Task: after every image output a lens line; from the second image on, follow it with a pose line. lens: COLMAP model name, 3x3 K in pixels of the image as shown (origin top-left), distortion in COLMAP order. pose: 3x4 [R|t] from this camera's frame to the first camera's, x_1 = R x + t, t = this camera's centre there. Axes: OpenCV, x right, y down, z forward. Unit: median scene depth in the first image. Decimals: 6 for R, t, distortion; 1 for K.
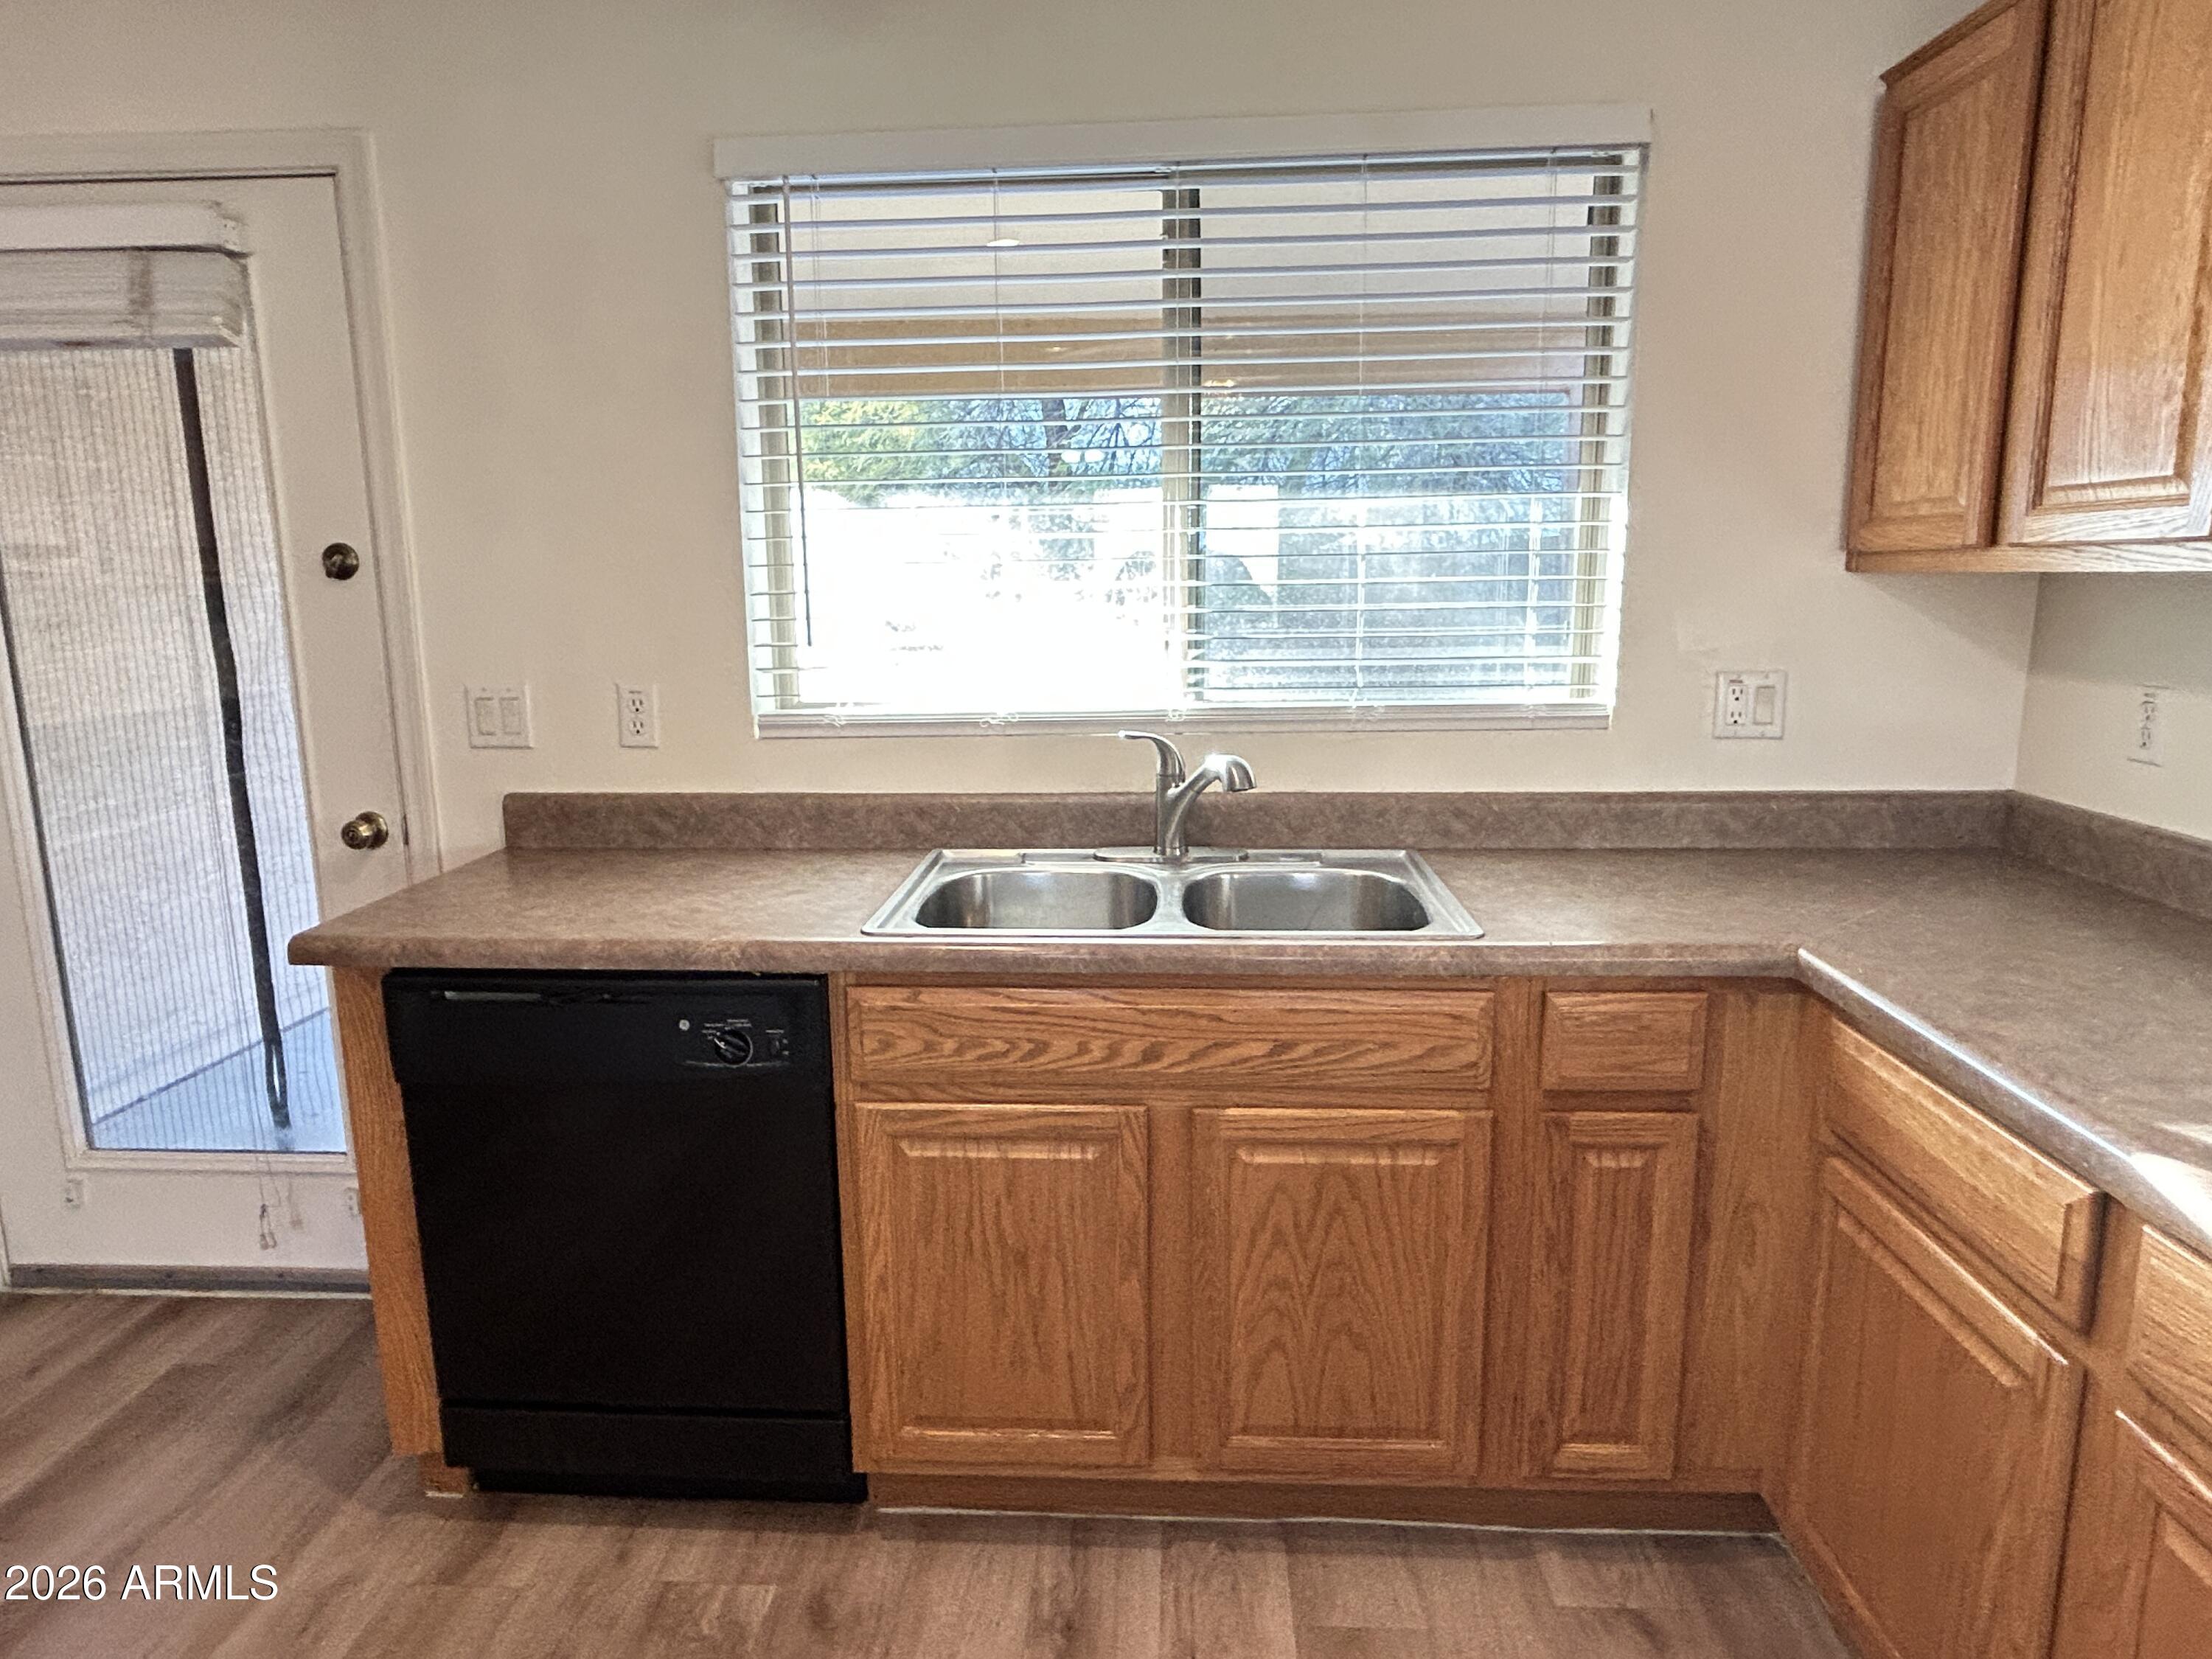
lens RADIAL K [[1335.1, 0, 1102.4], [0, 1335.1, 808.7], [0, 0, 1]] dist [-0.002520, -0.002758]
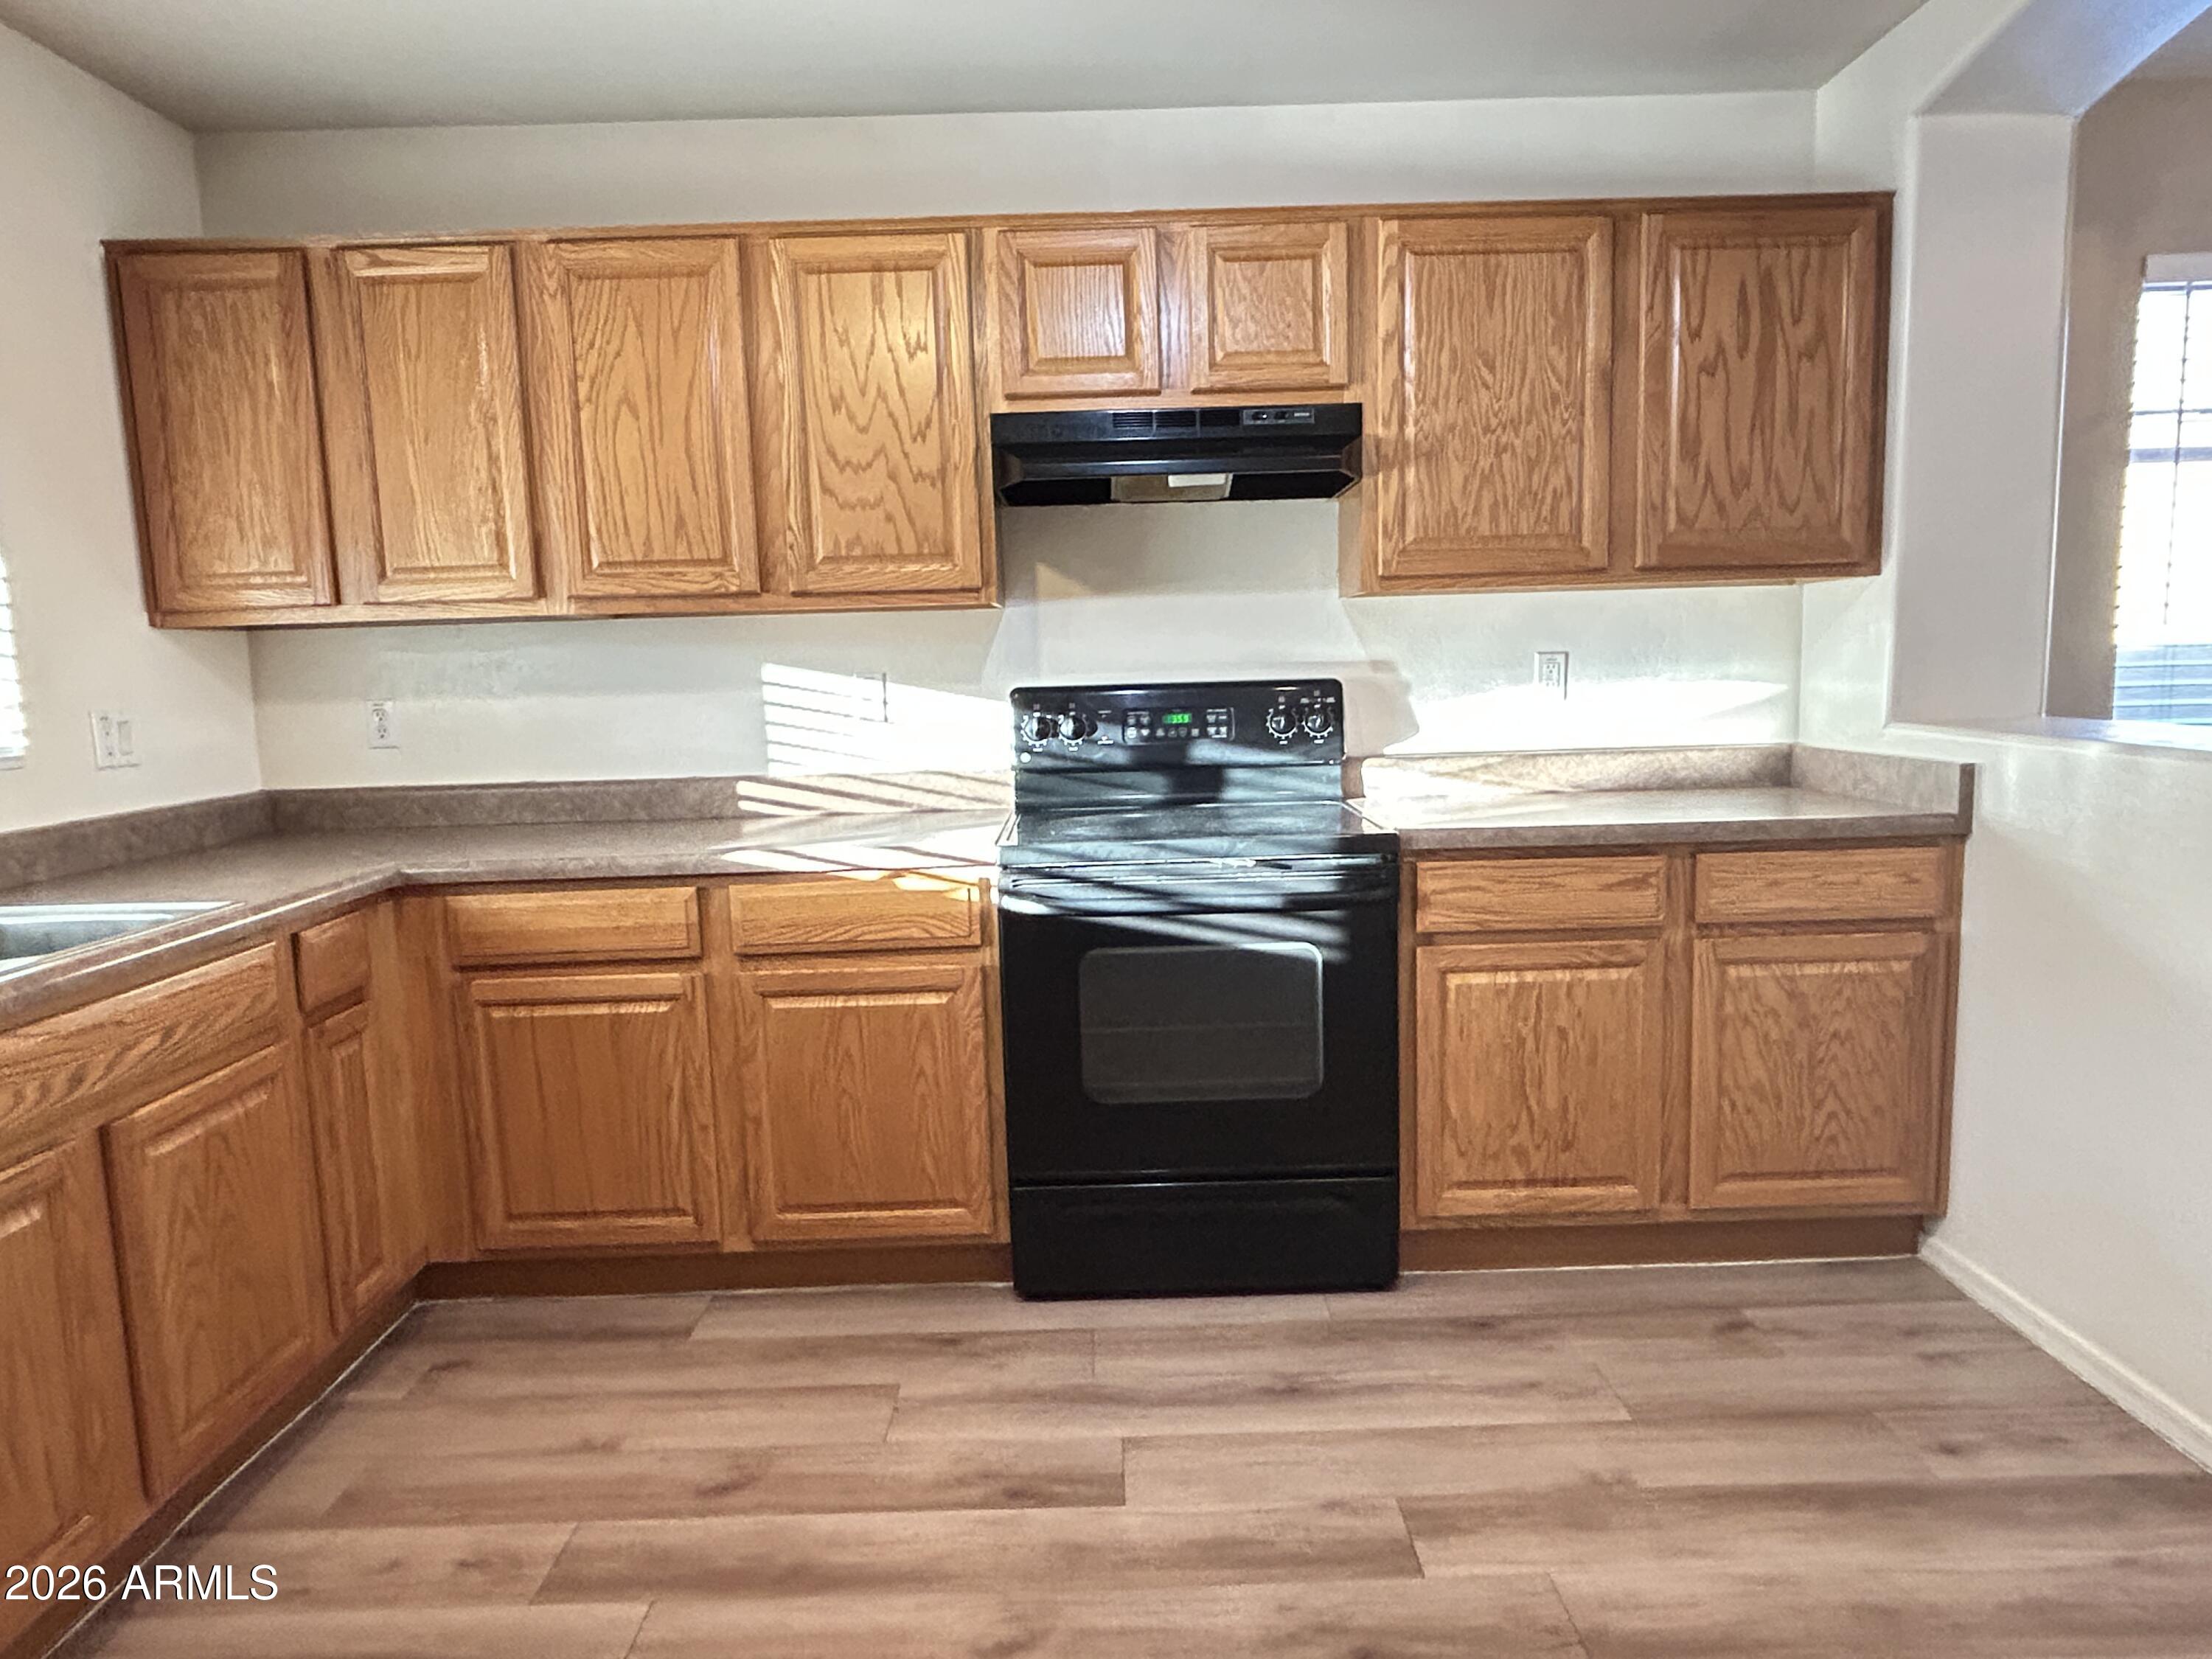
lens RADIAL K [[1335.1, 0, 1102.4], [0, 1335.1, 808.7], [0, 0, 1]] dist [-0.002520, -0.002758]
pose [[-0.055734, -0.102038, 0.993218, -0.941224], [0.203925, 0.972631, 0.111366, 0.036992], [-0.977399, 0.208749, -0.033401, 0.262845]]
